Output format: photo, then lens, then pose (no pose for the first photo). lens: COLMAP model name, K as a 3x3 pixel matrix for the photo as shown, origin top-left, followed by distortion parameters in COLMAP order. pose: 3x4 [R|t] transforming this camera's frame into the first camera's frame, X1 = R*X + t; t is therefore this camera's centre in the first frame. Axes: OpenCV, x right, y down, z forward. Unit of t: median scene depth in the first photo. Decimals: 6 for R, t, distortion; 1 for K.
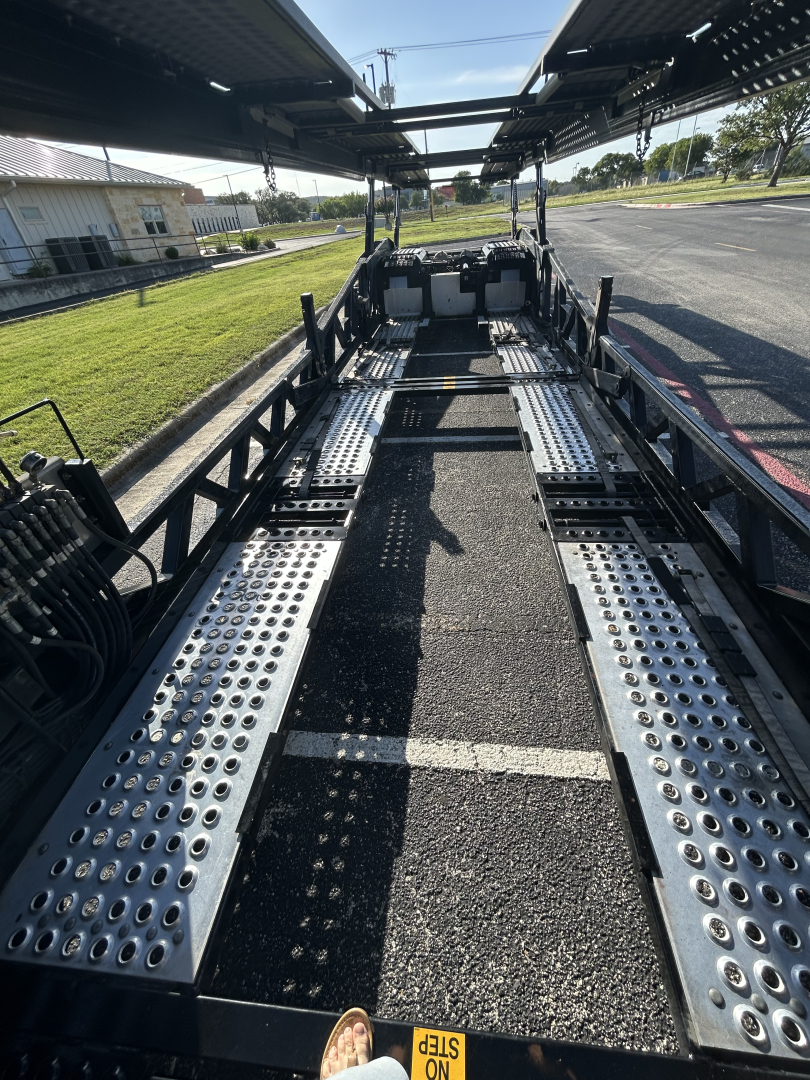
lens RADIAL K [[439.9, 0, 405.0], [0, 439.9, 540.0], [0, 0, 1]] dist [0.000440, 0.000600]
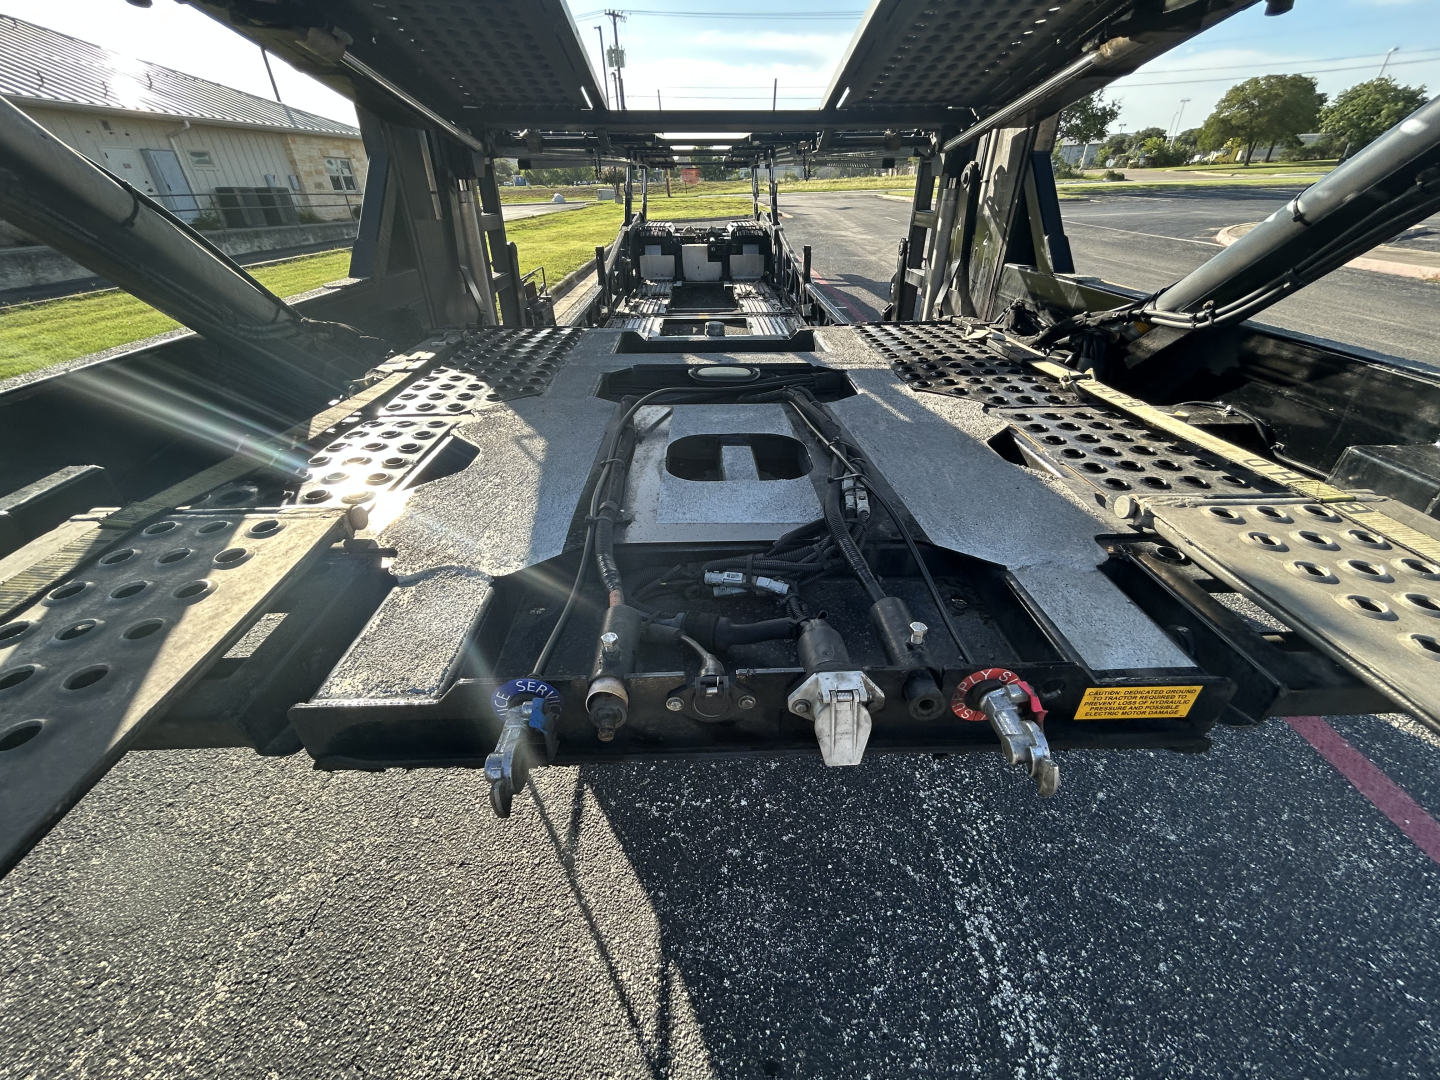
lens RADIAL K [[587.5, 0, 720.0], [0, 587.5, 540.0], [0, 0, 1]] dist [-0.001117, 0.000438]
pose [[0.990071, -0.013684, 0.139903, -0.028149], [0.027265, 0.995044, -0.095627, 0.127382], [-0.137901, 0.098492, 0.985537, -0.181988]]
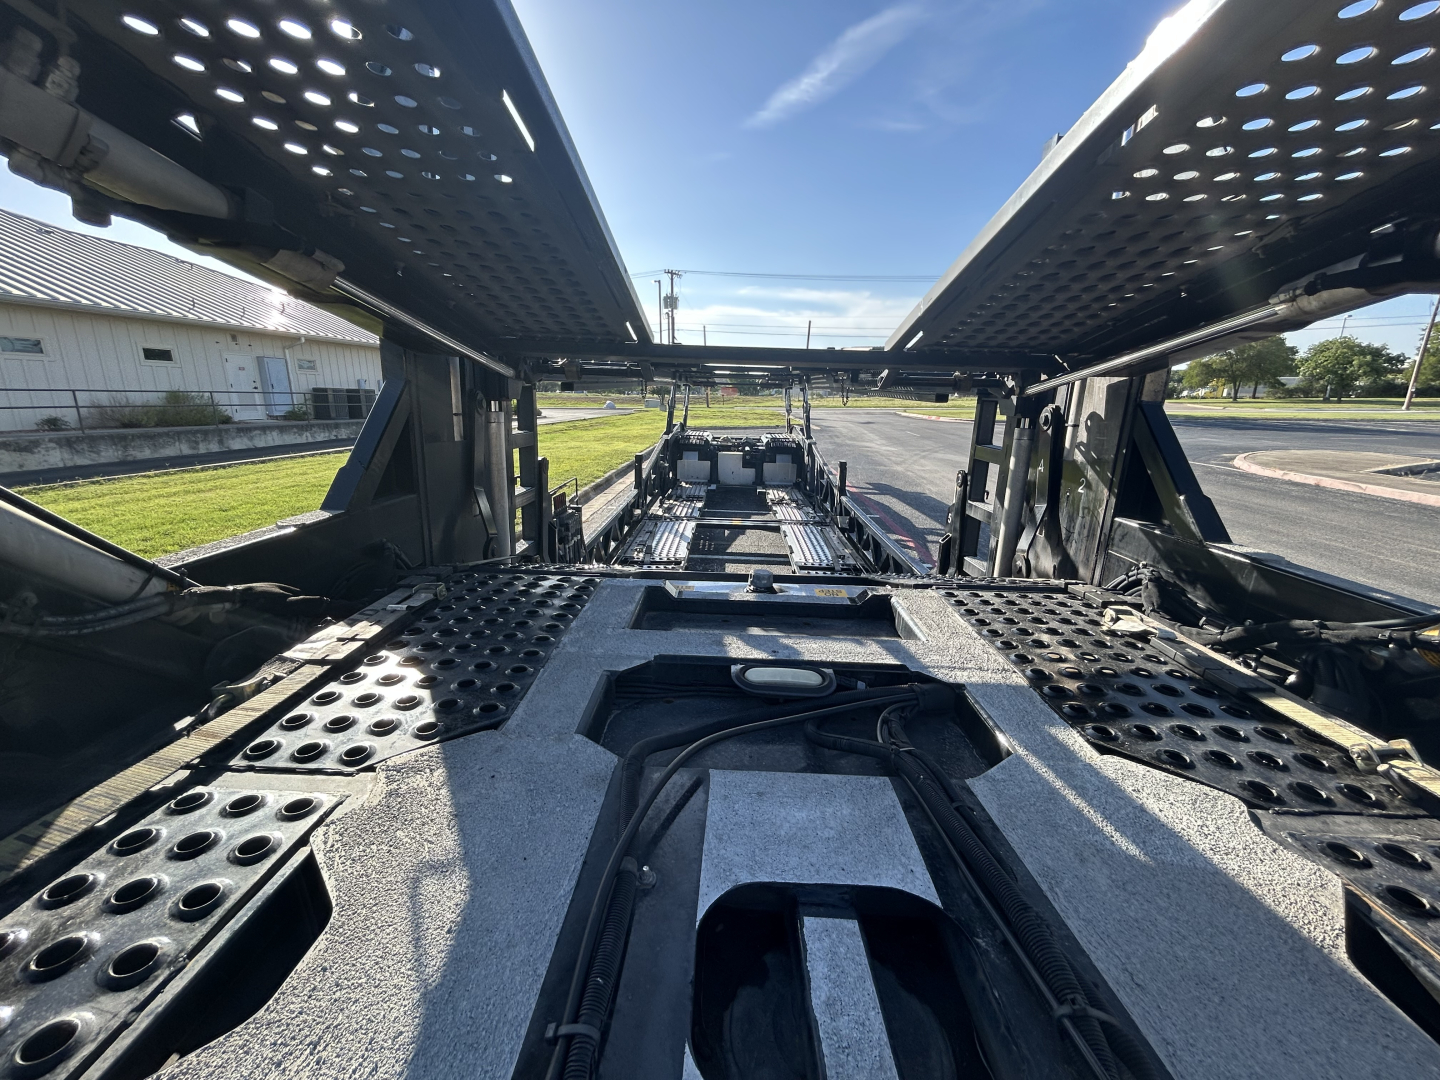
lens RADIAL K [[585.7, 0, 720.2], [0, 585.7, 543.1], [0, 0, 1]] dist [-0.000249, 0.000508]
pose [[0.992858, 0.074094, 0.093504, -0.027995], [-0.032406, 0.921786, -0.386342, 0.099167], [-0.114817, 0.380553, 0.917604, -0.151783]]
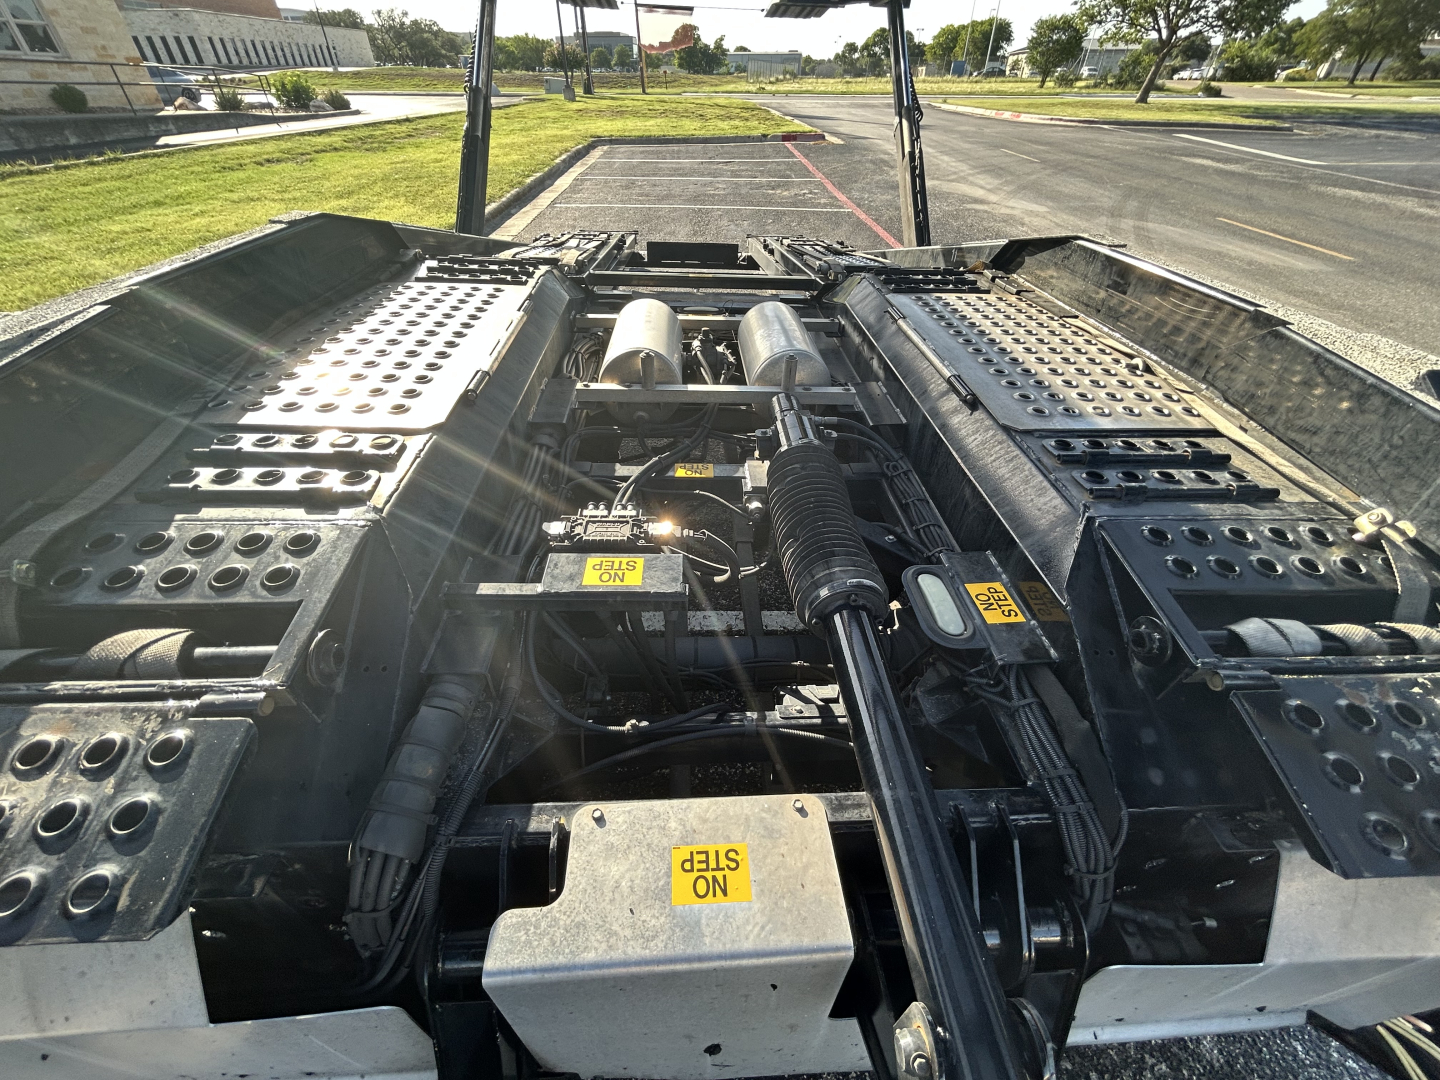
lens RADIAL K [[586.6, 0, 720.2], [0, 586.6, 530.5], [0, 0, 1]] dist [0.000440, 0.000600]
pose [[0.984015, -0.011989, 0.177683, 0.035175], [0.009368, 0.999835, 0.015585, -0.289572], [-0.177840, -0.013671, 0.983964, 0.381657]]
